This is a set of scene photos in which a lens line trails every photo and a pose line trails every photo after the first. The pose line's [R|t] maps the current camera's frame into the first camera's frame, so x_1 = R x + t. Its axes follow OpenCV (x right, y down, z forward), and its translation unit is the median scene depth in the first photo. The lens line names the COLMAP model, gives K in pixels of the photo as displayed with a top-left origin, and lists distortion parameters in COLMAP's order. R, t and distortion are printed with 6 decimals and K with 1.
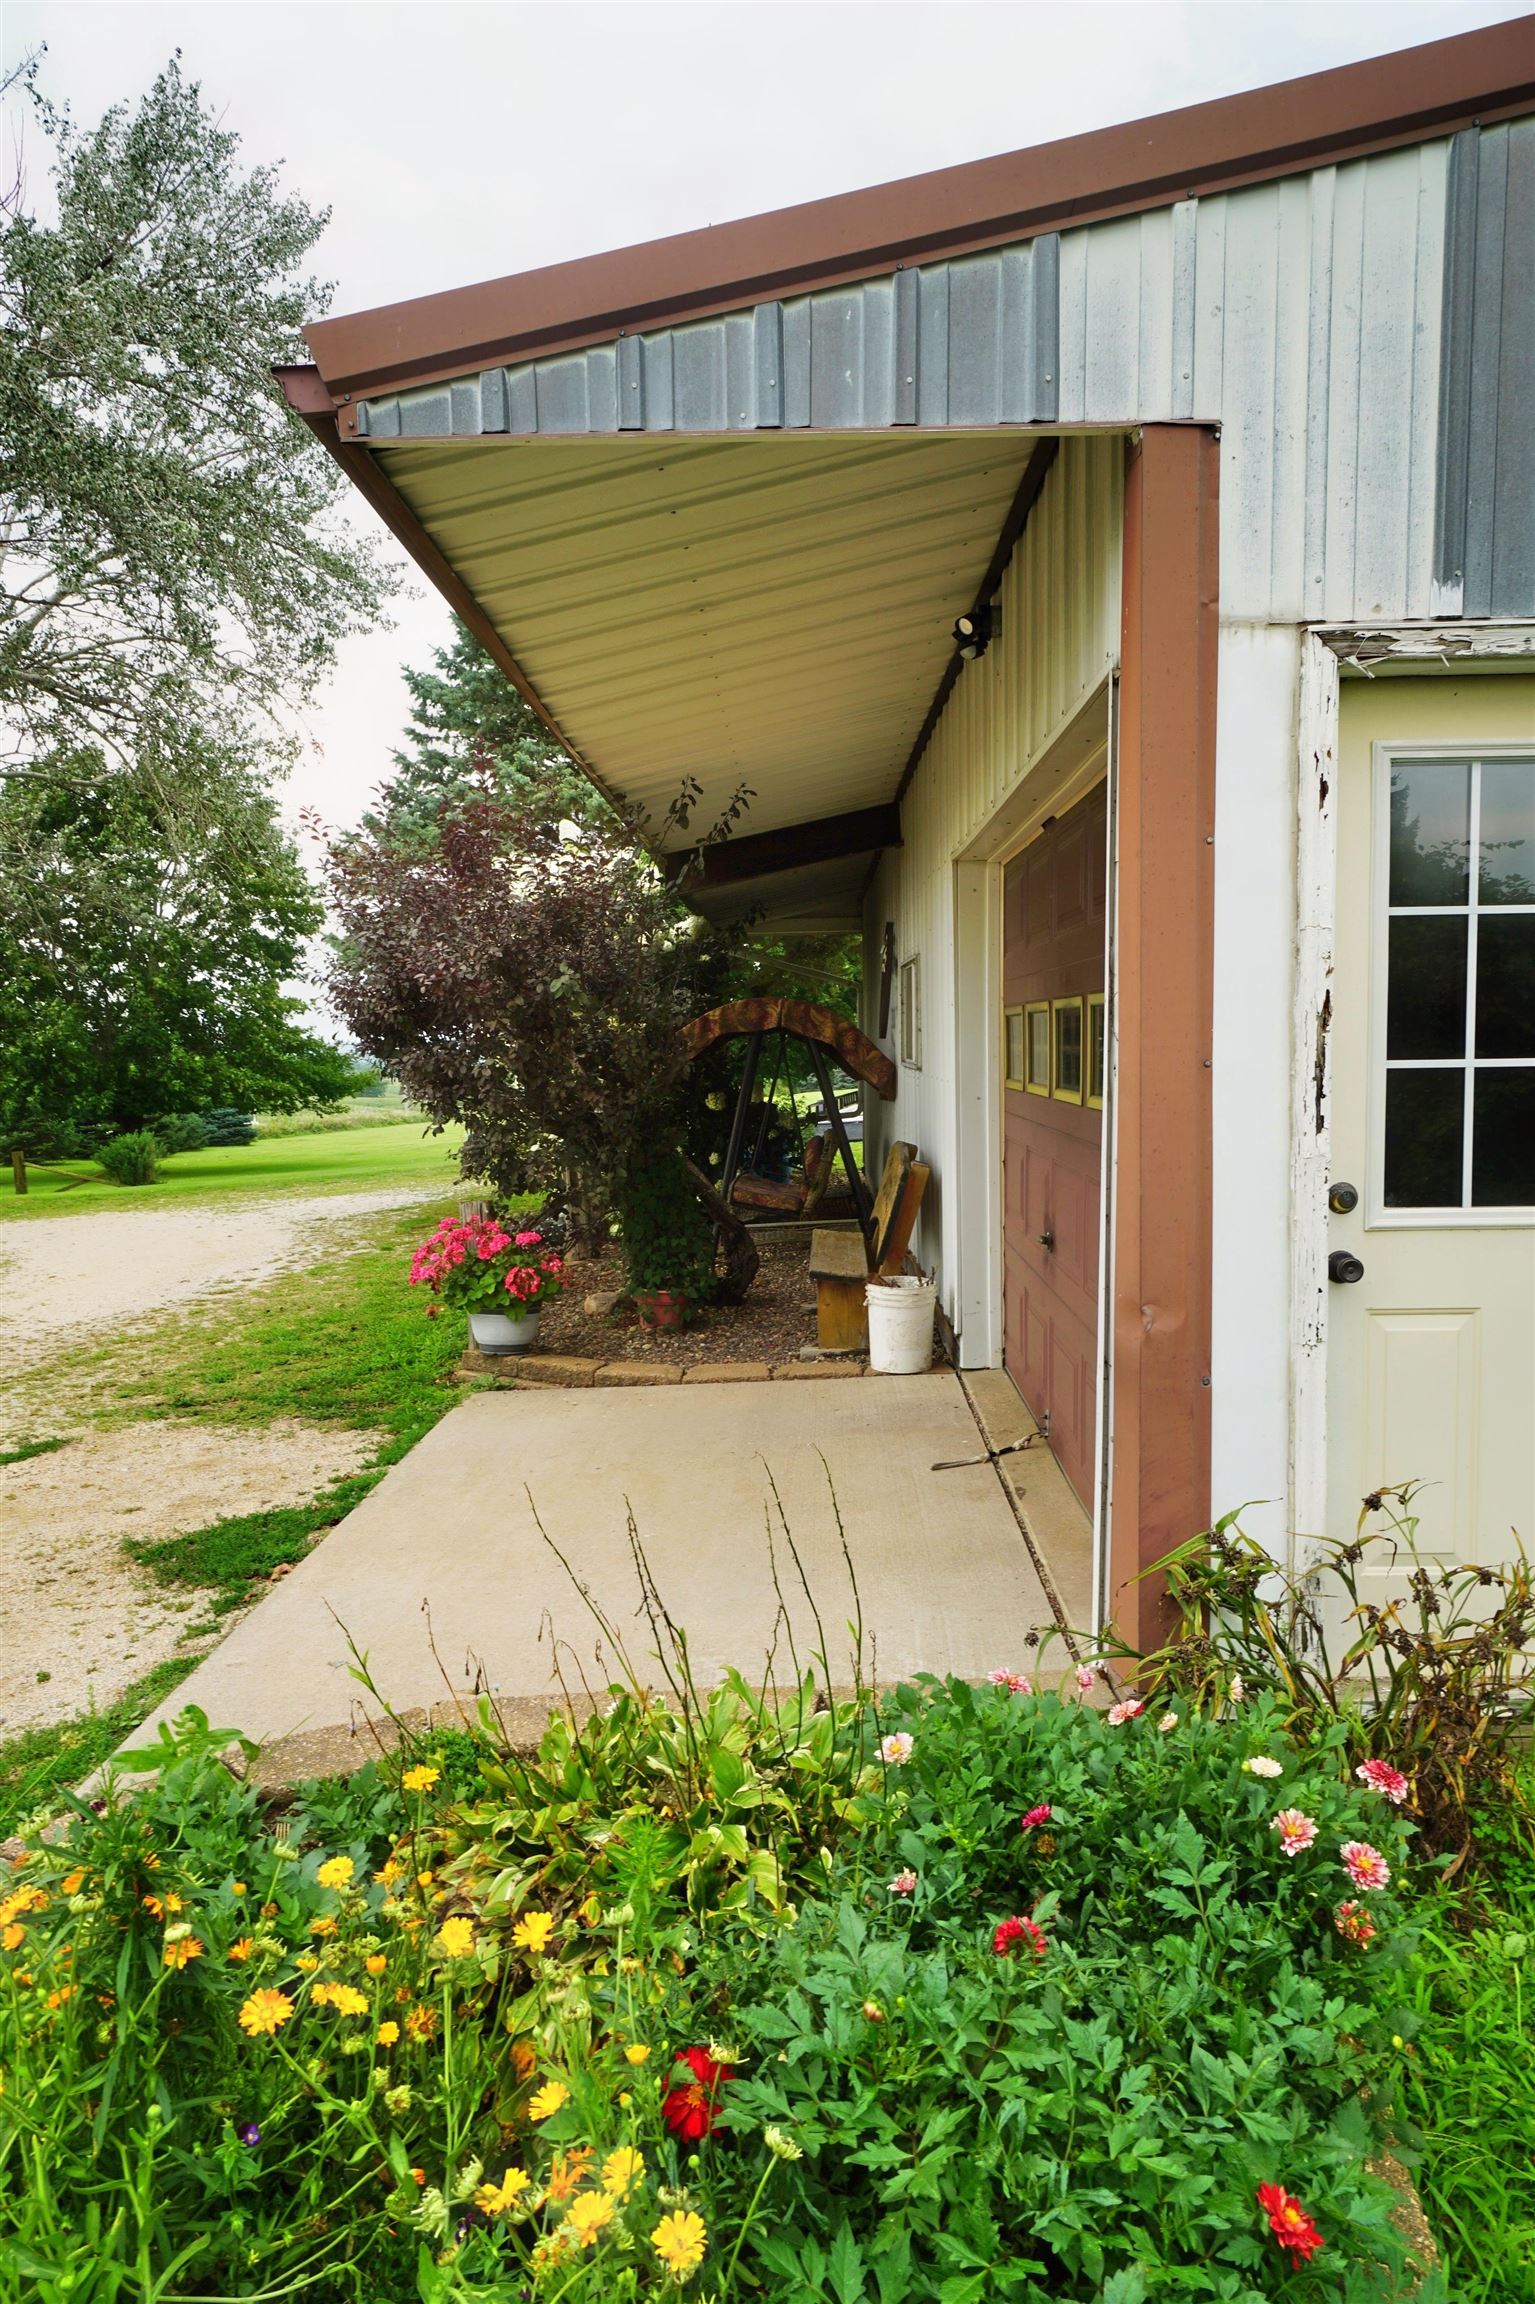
lens RADIAL K [[1504.1, 0, 767.5], [0, 1504.1, 1152.0], [0, 0, 1]] dist [0.001213, 0.000543]
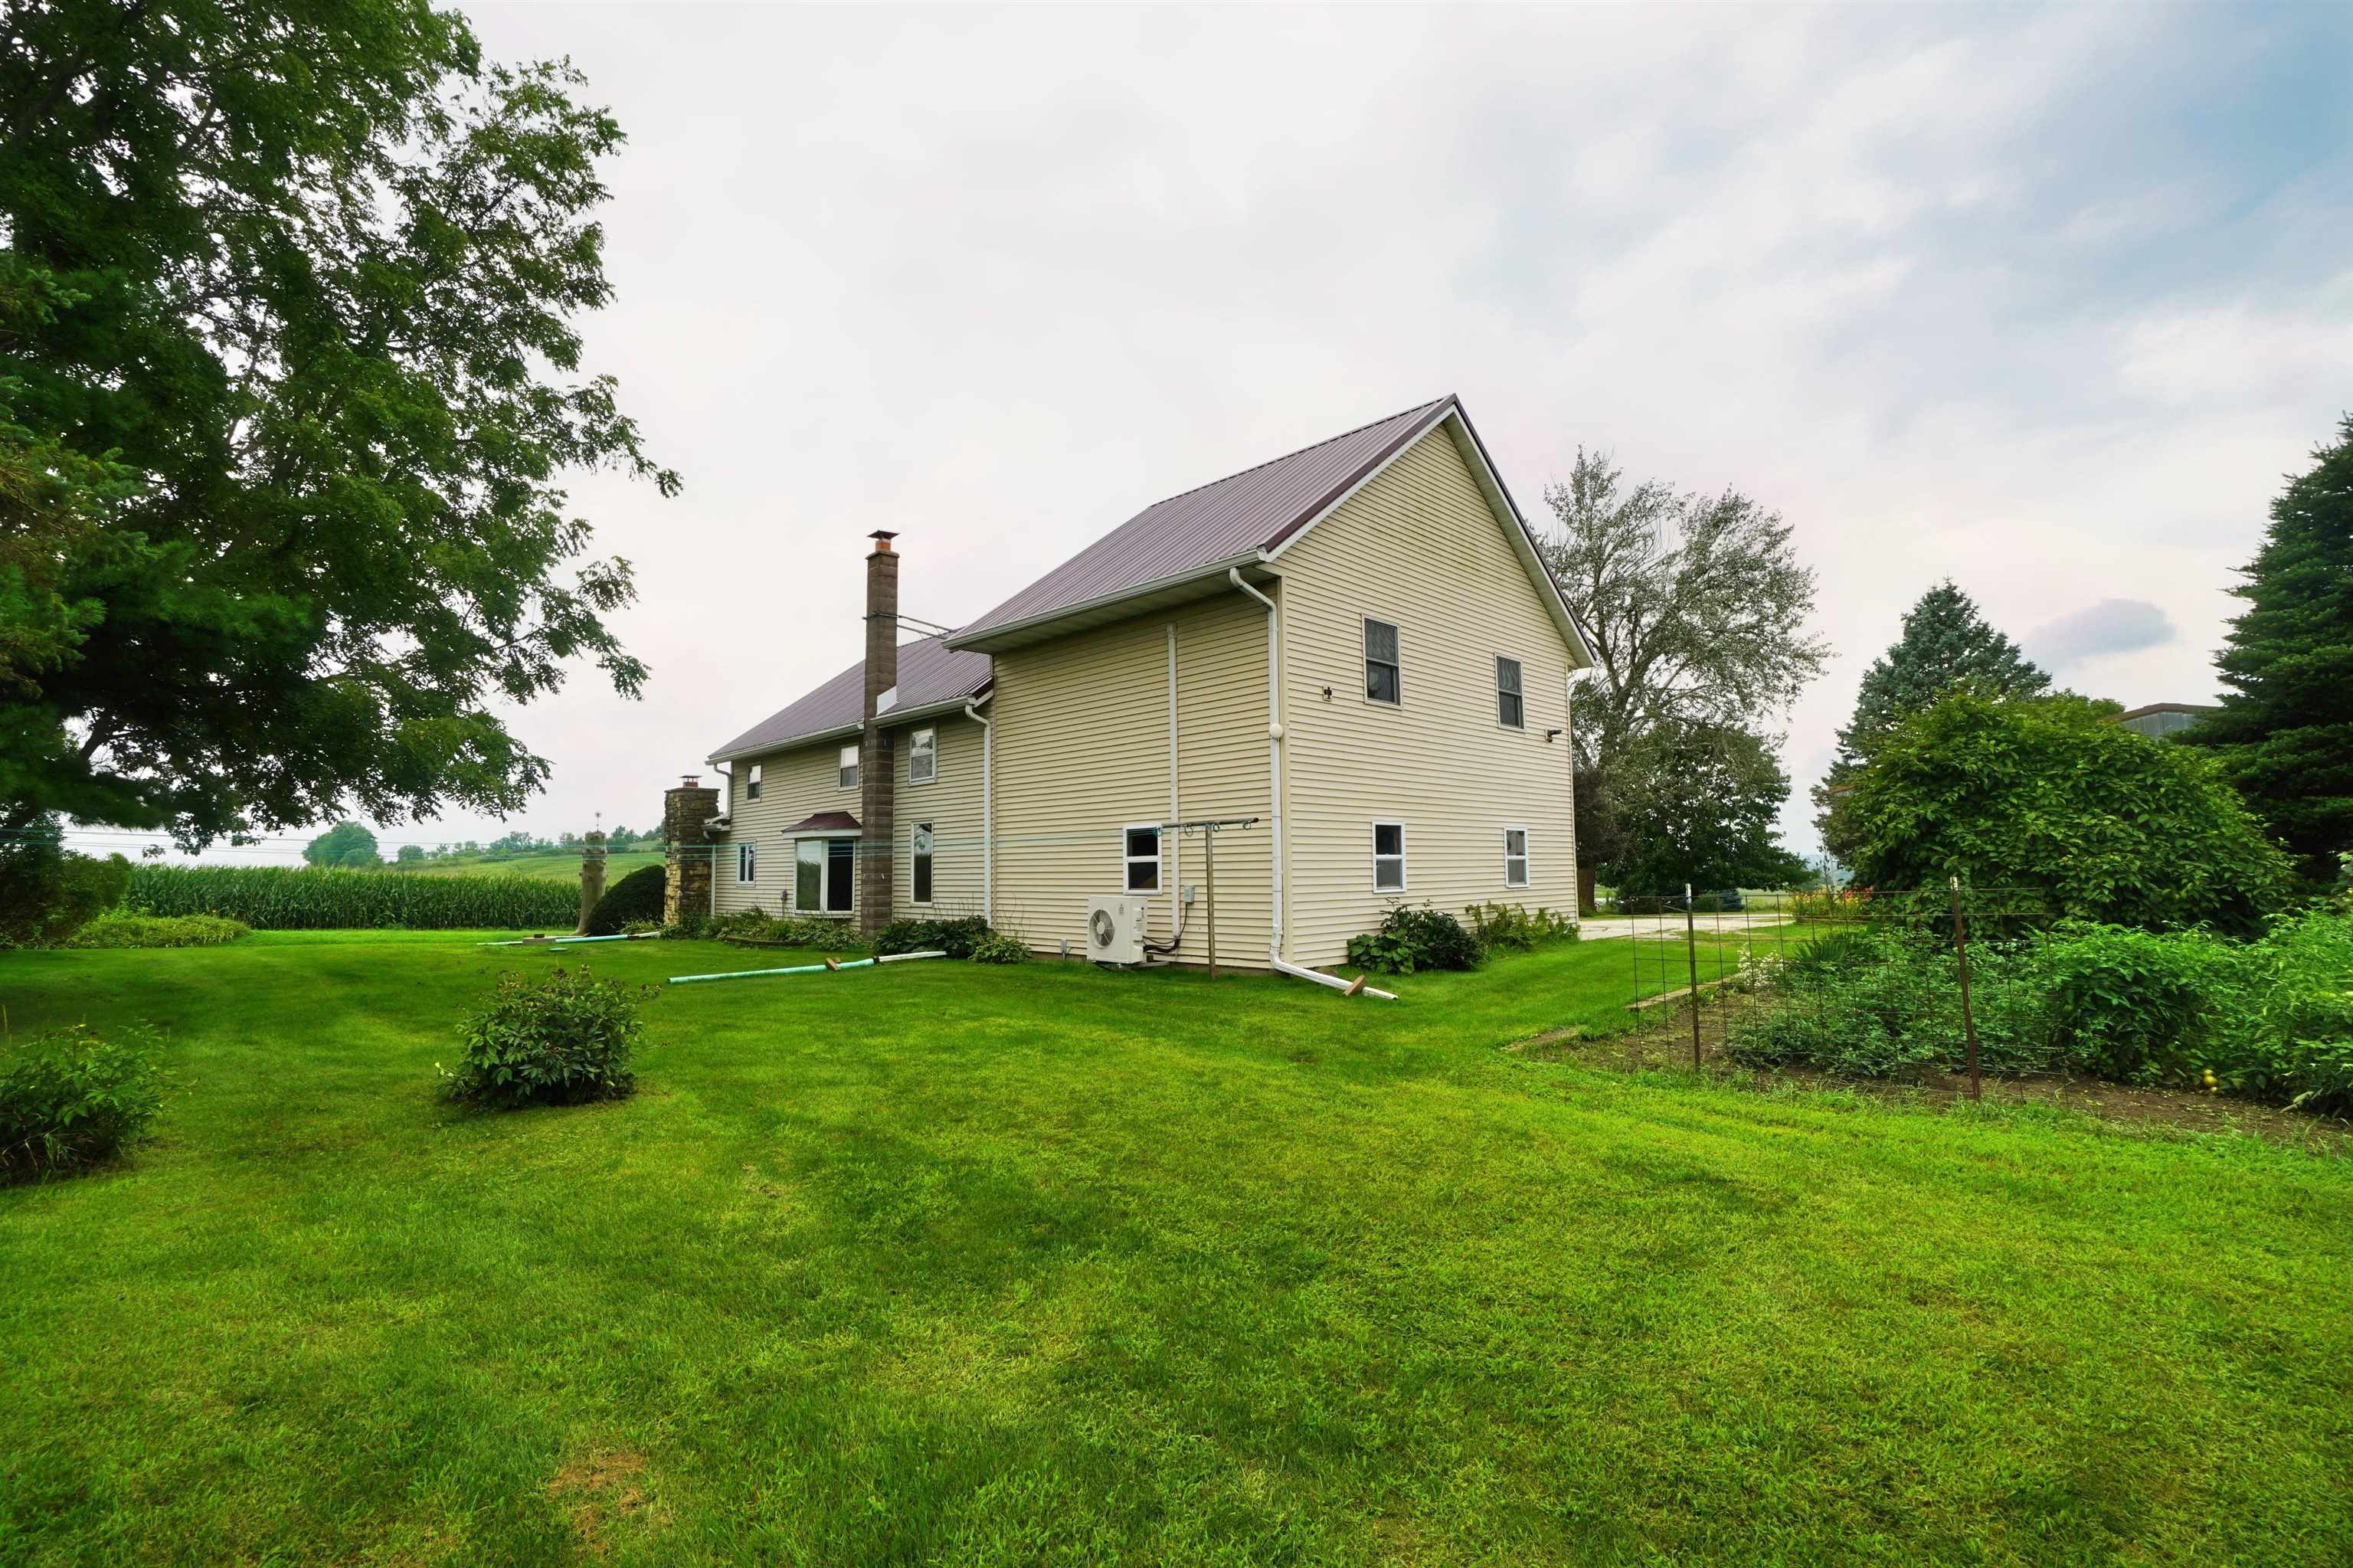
lens RADIAL K [[1058.1, 0, 1176.5], [0, 1058.1, 784.0], [0, 0, 1]] dist [-0.048996, 0.022153]
pose [[0.698878, -0.060312, -0.712693, 0.125064], [-0.042831, 0.991121, -0.125875, 0.043636], [0.713957, 0.118496, 0.690090, -0.542996]]
